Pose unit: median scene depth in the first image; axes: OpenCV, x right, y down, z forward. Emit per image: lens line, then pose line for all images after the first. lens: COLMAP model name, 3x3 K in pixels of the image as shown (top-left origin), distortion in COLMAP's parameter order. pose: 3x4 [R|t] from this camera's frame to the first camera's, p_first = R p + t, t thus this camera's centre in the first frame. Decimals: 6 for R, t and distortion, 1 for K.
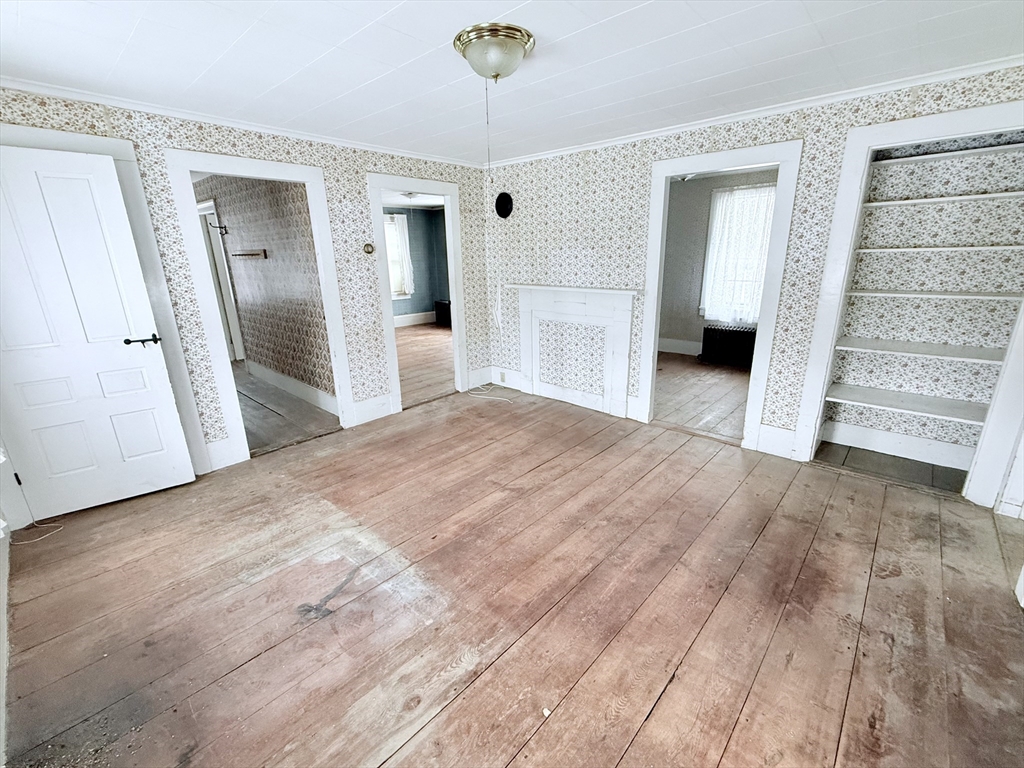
lens RADIAL K [[445.4, 0, 518.3], [0, 445.4, 381.1], [0, 0, 1]] dist [0.000675, -0.001524]
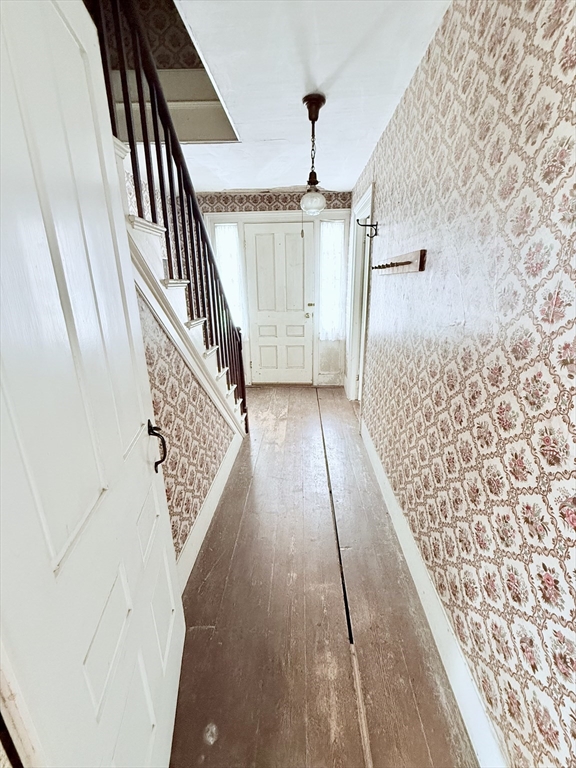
lens RADIAL K [[334.1, 0, 289.0], [0, 334.1, 385.1], [0, 0, 1]] dist [0.000675, -0.001524]
pose [[0.633798, 0.239201, -0.735583, -0.314766], [-0.217236, 0.967753, 0.127523, -0.149201], [0.742367, 0.078972, 0.665324, 0.574238]]
